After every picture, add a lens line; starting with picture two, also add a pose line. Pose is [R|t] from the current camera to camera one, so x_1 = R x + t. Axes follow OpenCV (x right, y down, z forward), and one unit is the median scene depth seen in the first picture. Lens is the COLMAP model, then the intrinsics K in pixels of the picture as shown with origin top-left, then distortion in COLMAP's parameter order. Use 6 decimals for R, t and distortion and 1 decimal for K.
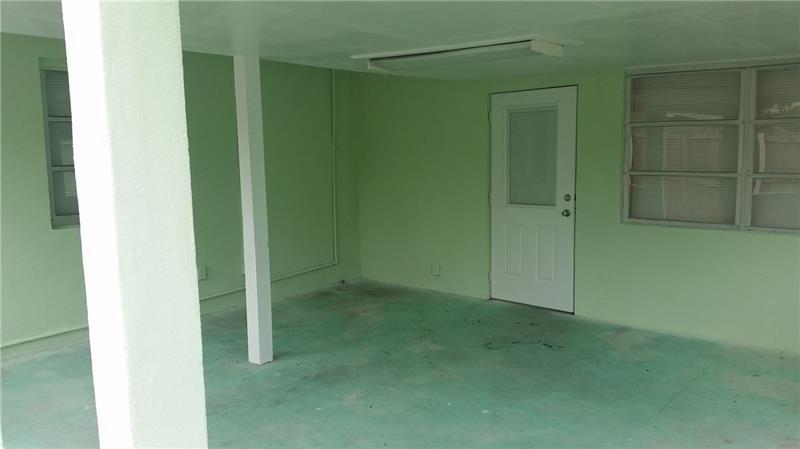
lens RADIAL K [[649.7, 0, 402.2], [0, 649.7, 238.0], [0, 0, 1]] dist [0.160606, -0.366669]
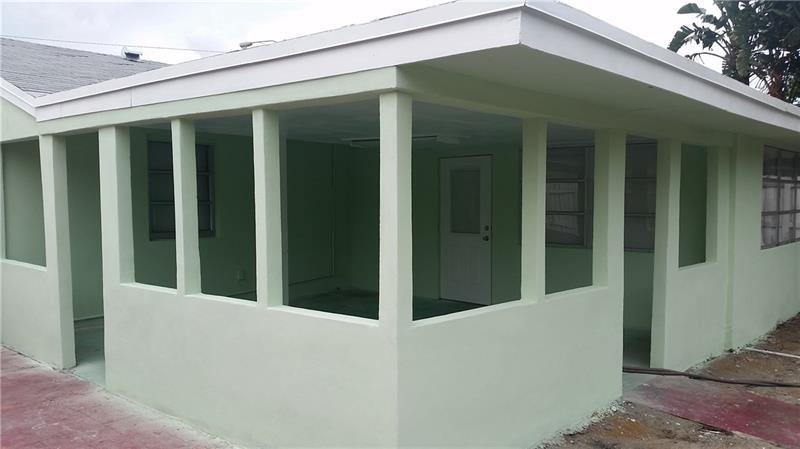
lens RADIAL K [[649.7, 0, 402.2], [0, 649.7, 238.0], [0, 0, 1]] dist [0.160606, -0.366669]
pose [[0.999759, 0.016015, -0.015048, 0.086388], [-0.017005, 0.997530, -0.068159, 0.070303], [0.013920, 0.068398, 0.997561, -0.518642]]
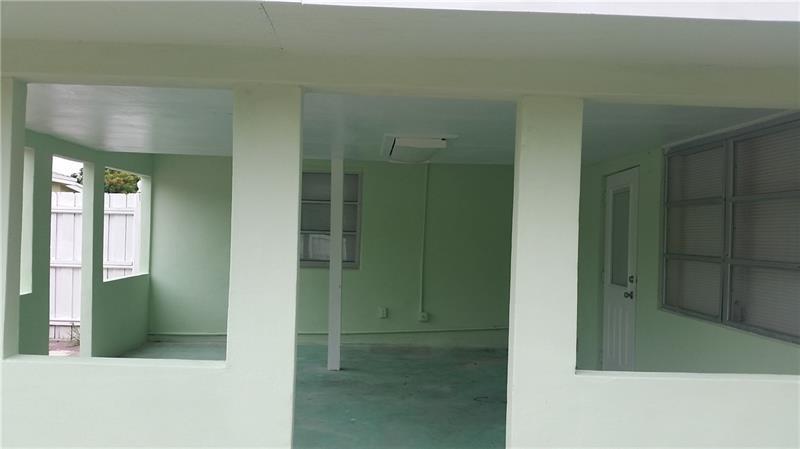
lens RADIAL K [[649.7, 0, 402.2], [0, 649.7, 238.0], [0, 0, 1]] dist [0.160606, -0.366669]
pose [[0.679824, 0.034926, -0.732543, 0.774655], [-0.133829, 0.988001, -0.077093, -0.001382], [0.721061, 0.150445, 0.676341, 0.097516]]
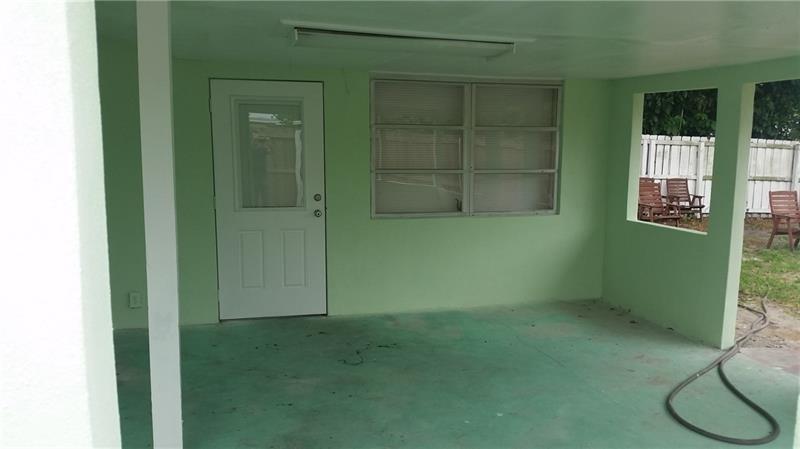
lens RADIAL K [[649.7, 0, 402.2], [0, 649.7, 238.0], [0, 0, 1]] dist [0.160606, -0.366669]
pose [[0.551383, -0.103063, 0.827862, -0.514211], [0.096798, 0.993541, 0.059218, -0.049940], [-0.828617, 0.047484, 0.557798, 0.384158]]
